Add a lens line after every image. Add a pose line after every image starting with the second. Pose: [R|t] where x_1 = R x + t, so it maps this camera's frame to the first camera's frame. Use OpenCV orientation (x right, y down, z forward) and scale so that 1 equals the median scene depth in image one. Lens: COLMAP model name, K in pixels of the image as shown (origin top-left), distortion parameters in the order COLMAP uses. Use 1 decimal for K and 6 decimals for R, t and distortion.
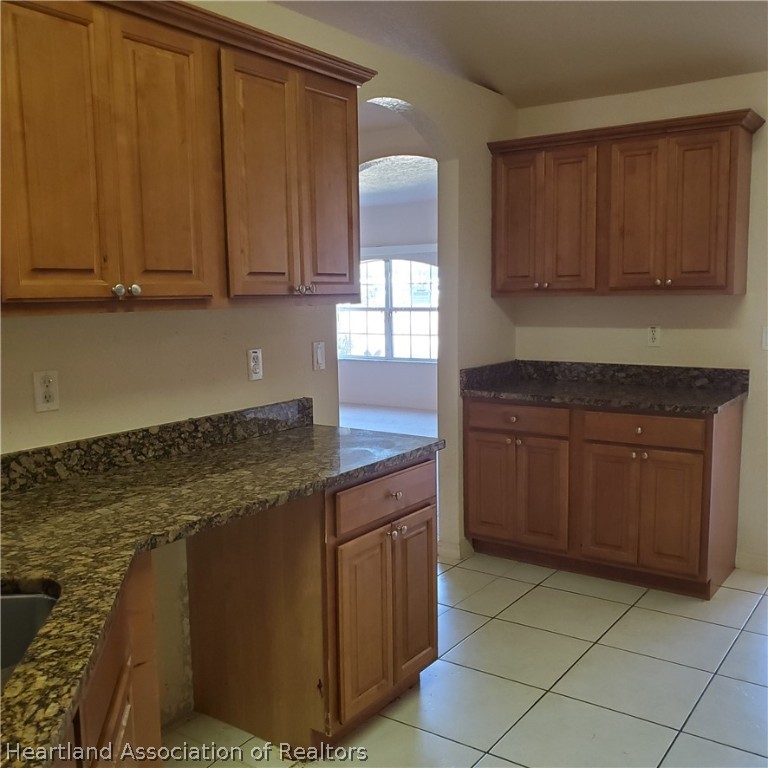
lens RADIAL K [[787.7, 0, 383.8], [0, 787.7, 388.2], [0, 0, 1]] dist [0.145207, -0.454268]
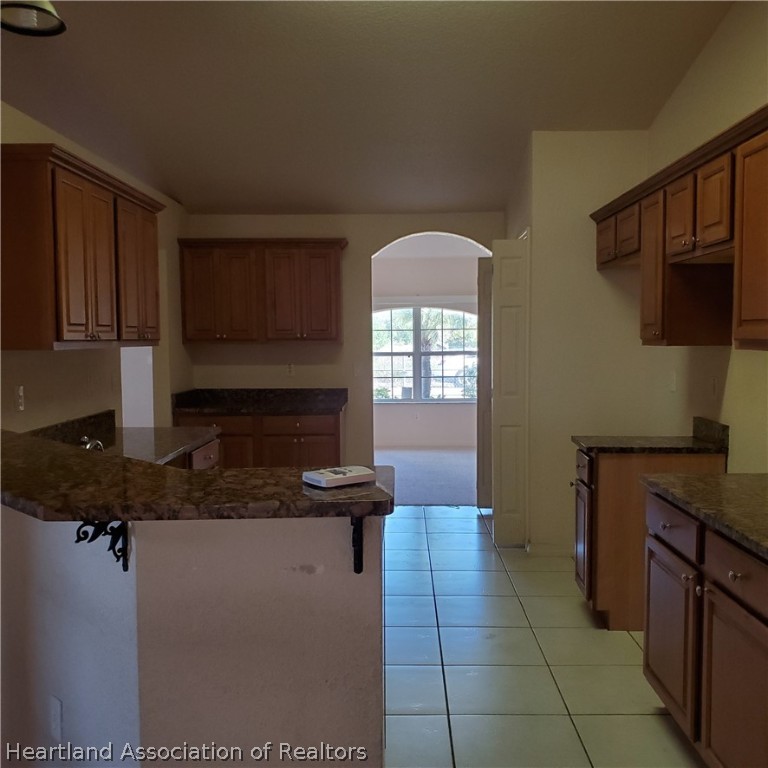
lens RADIAL K [[787.7, 0, 383.8], [0, 787.7, 388.2], [0, 0, 1]] dist [0.145207, -0.454268]
pose [[0.826983, -0.025370, 0.561654, -0.403564], [0.062719, 0.996909, -0.047317, 0.058776], [-0.558718, 0.074357, 0.826018, -0.408904]]
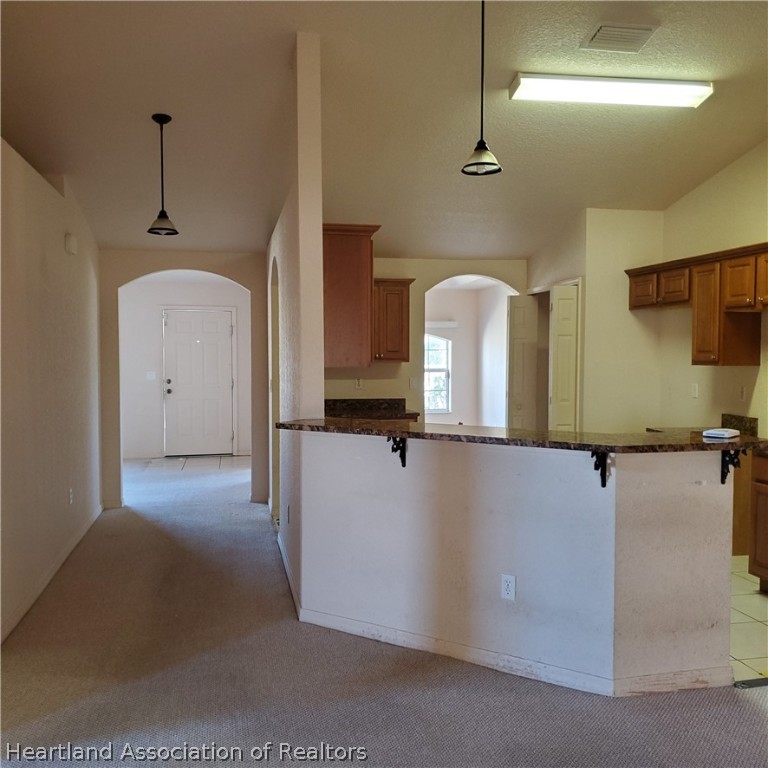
lens RADIAL K [[787.7, 0, 383.8], [0, 787.7, 388.2], [0, 0, 1]] dist [0.145207, -0.454268]
pose [[0.686920, -0.013739, 0.726603, -1.044451], [0.077298, 0.995531, -0.054252, 0.055992], [-0.722610, 0.093432, 0.684912, -0.357210]]
